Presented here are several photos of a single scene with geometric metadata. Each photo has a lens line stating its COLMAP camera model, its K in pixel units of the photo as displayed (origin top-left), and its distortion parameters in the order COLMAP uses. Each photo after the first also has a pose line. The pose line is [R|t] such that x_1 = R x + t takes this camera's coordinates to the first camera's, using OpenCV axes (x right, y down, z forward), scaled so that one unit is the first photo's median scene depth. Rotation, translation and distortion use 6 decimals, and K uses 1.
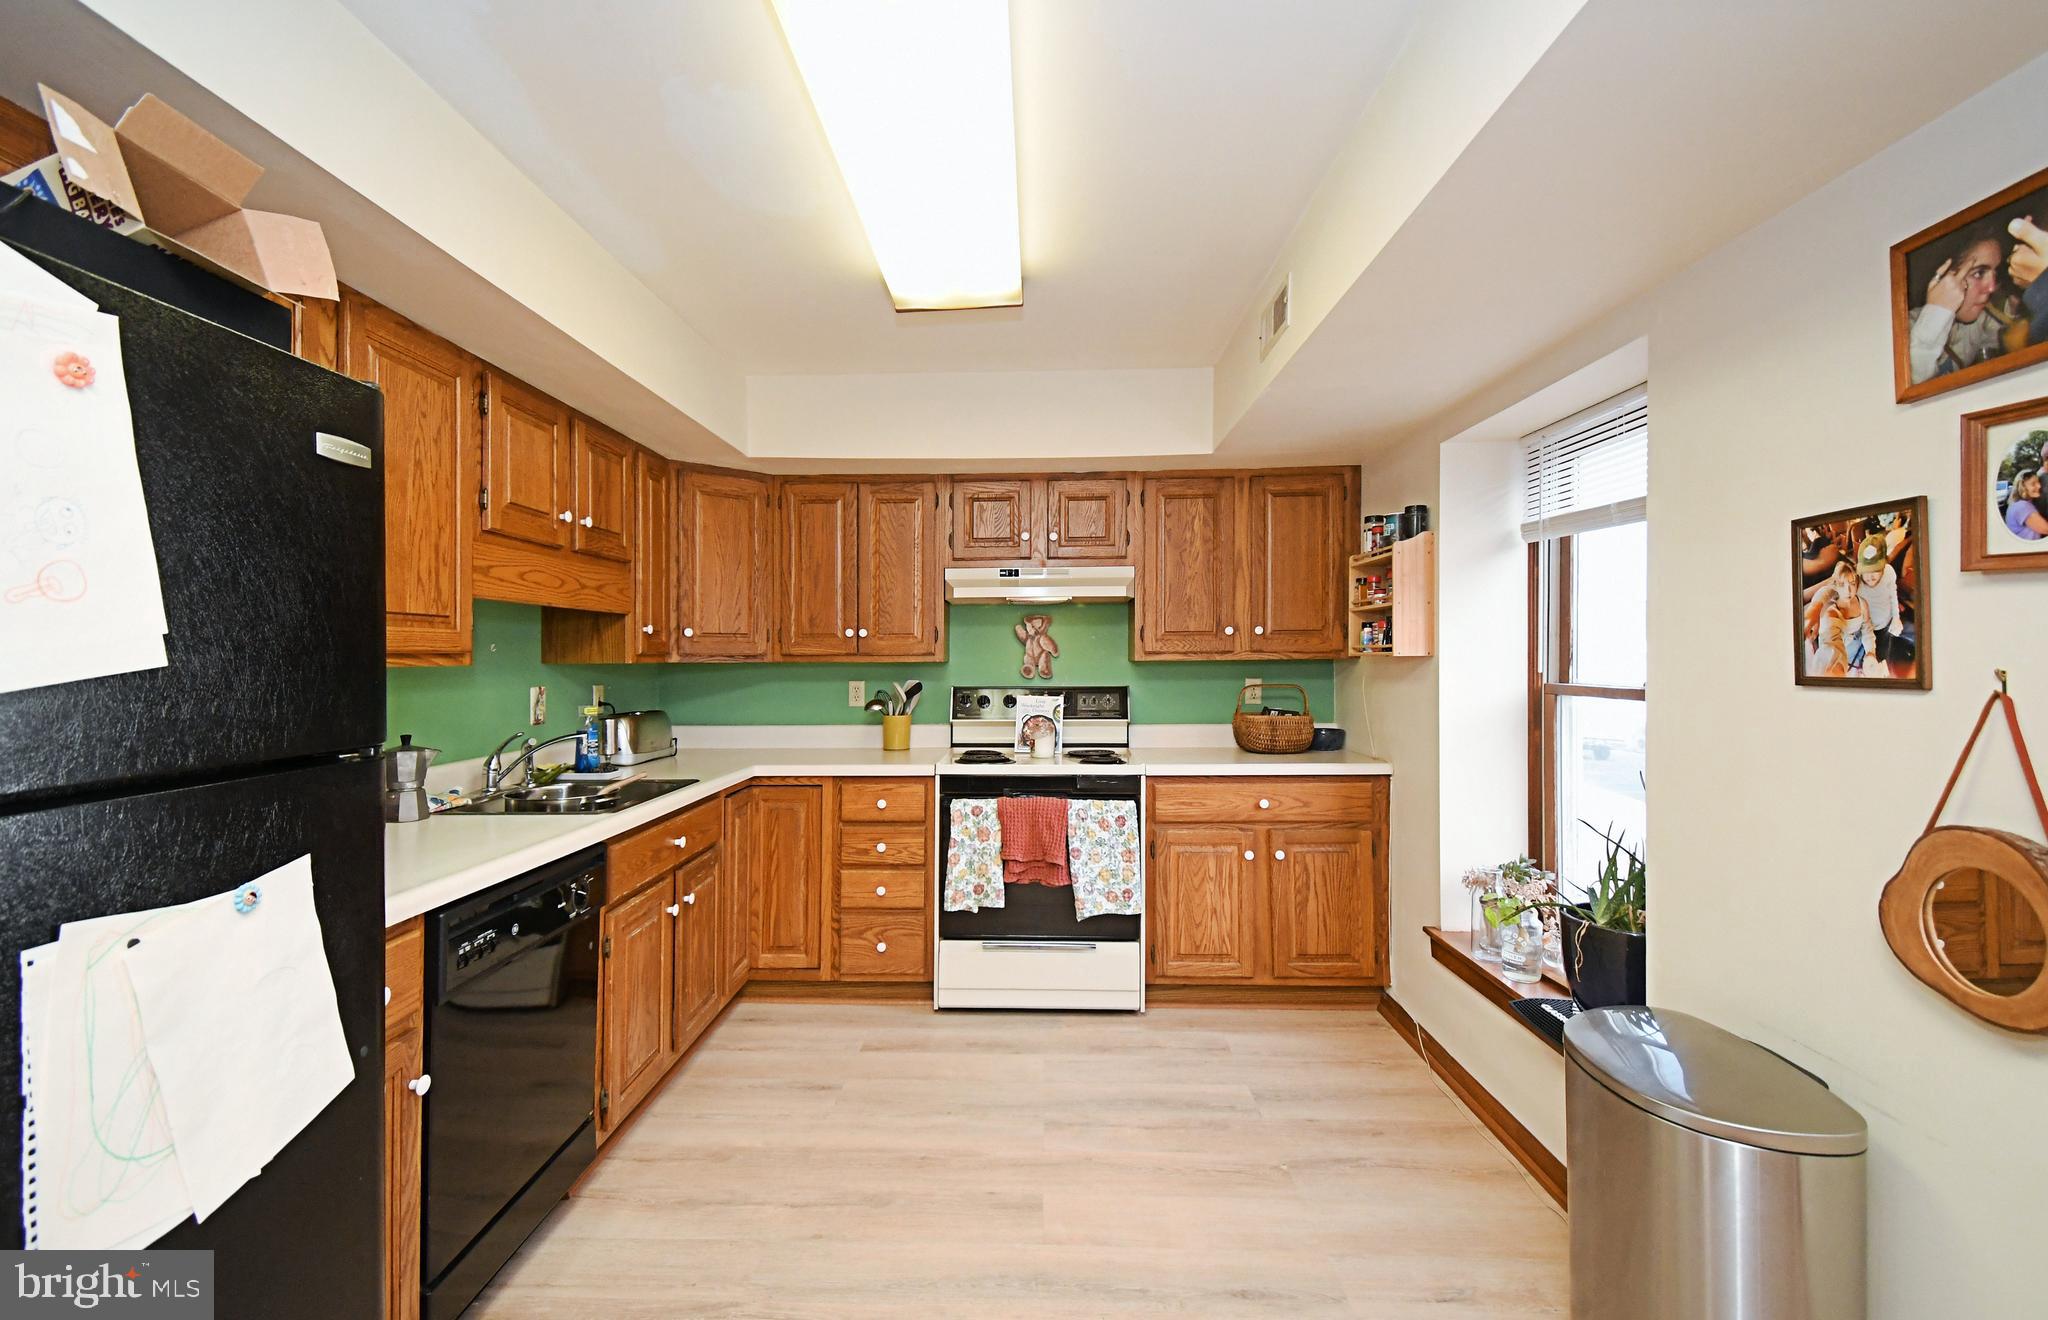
lens RADIAL K [[901.0, 0, 979.7], [0, 901.0, 651.7], [0, 0, 1]] dist [0.037740, -0.017358]
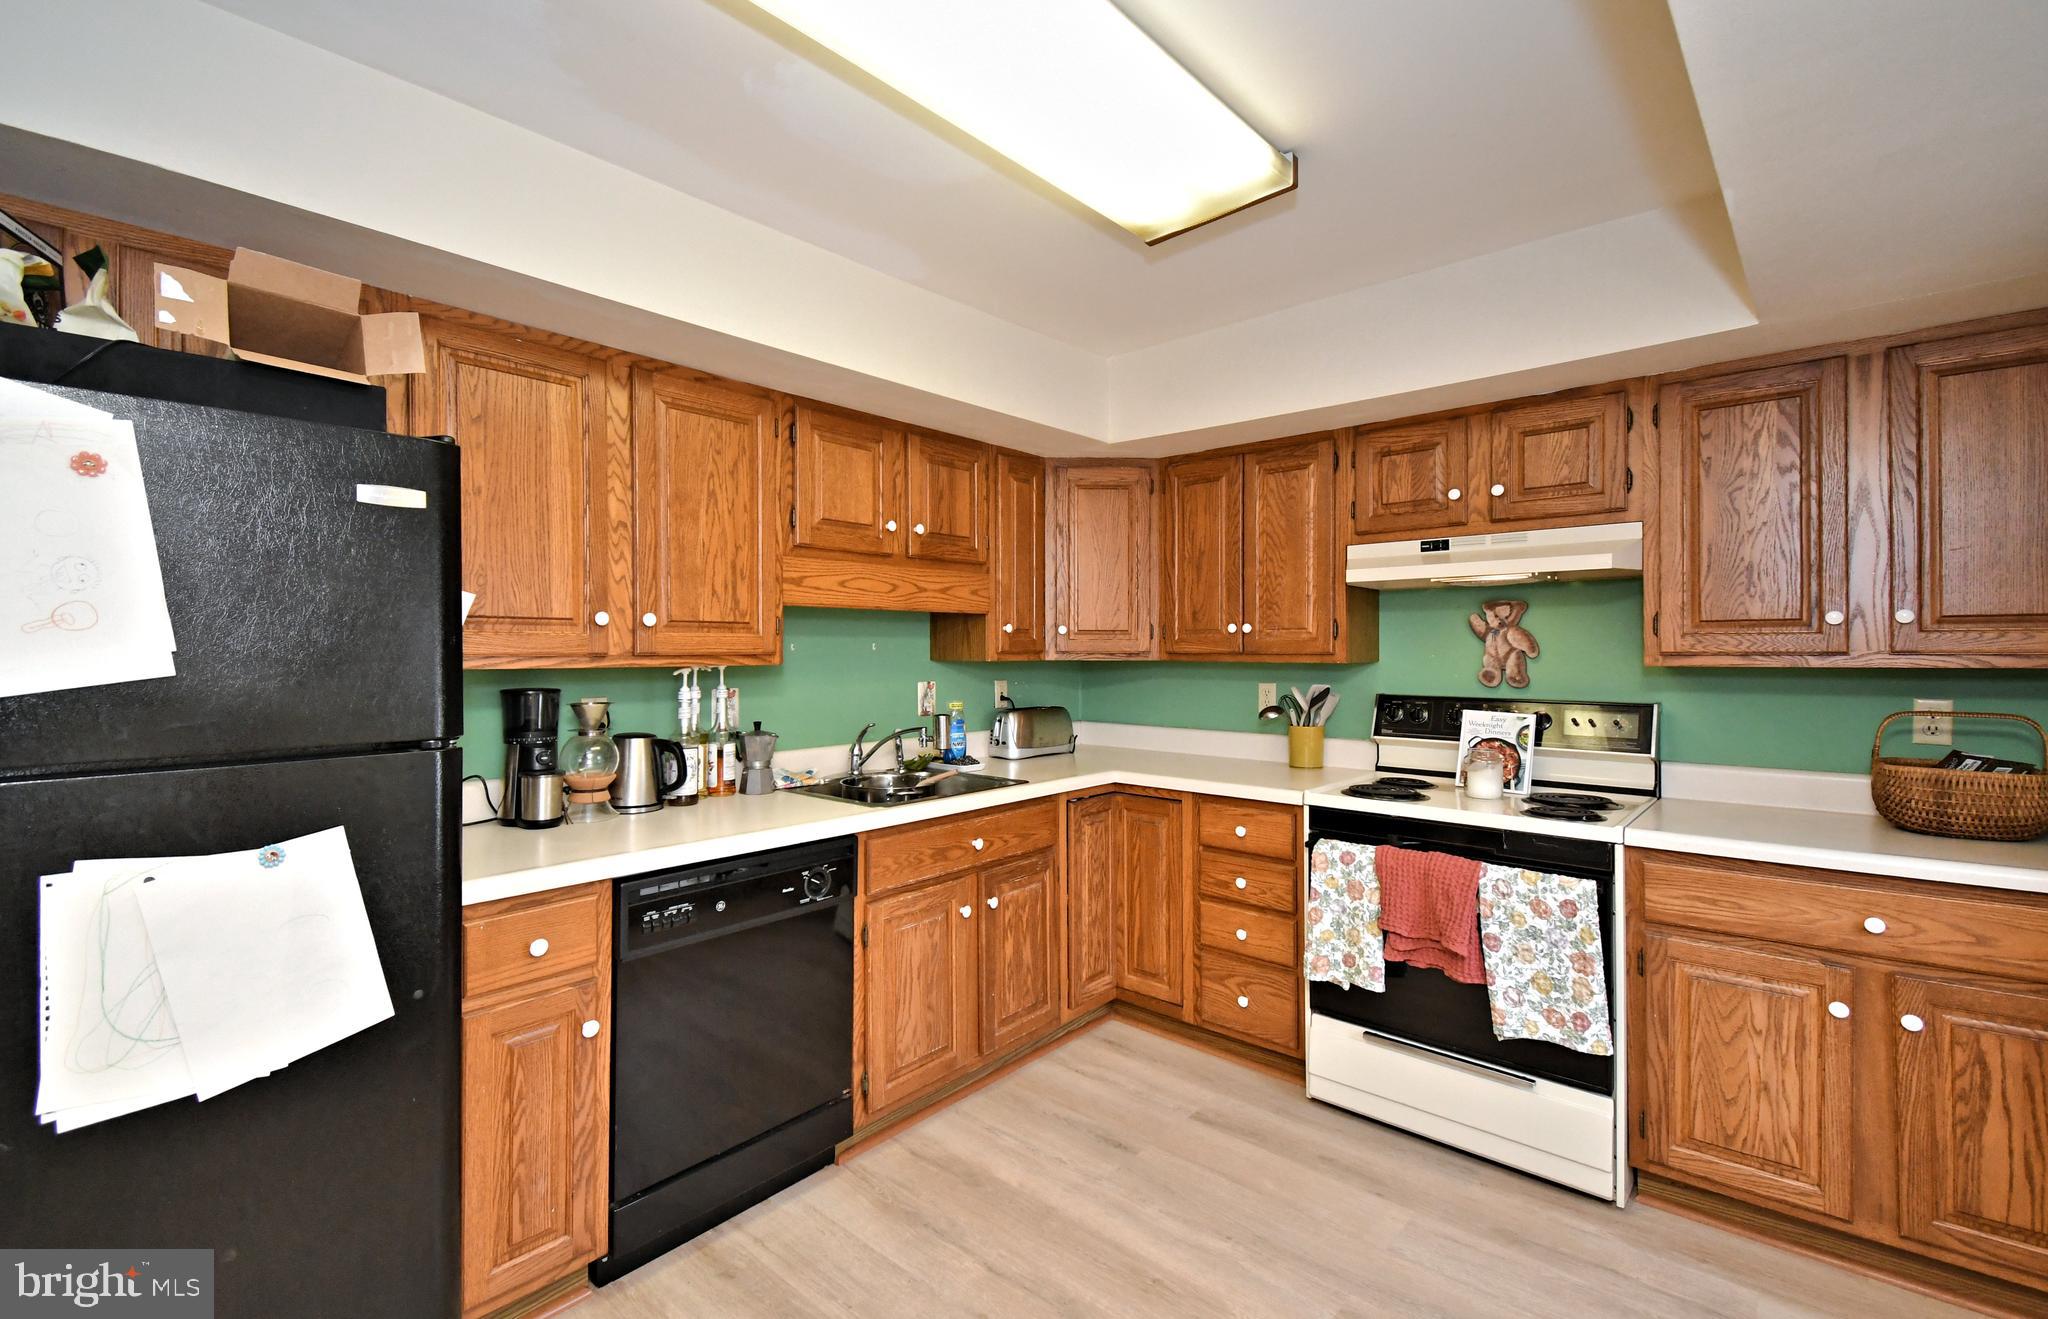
lens RADIAL K [[882.0, 0, 970.8], [0, 882.0, 641.3], [0, 0, 1]] dist [0.029017, -0.015871]
pose [[0.767883, -0.001657, -0.640588, 0.235118], [0.001437, 0.999999, -0.000864, -0.008943], [0.640588, -0.000258, 0.767884, 0.210193]]
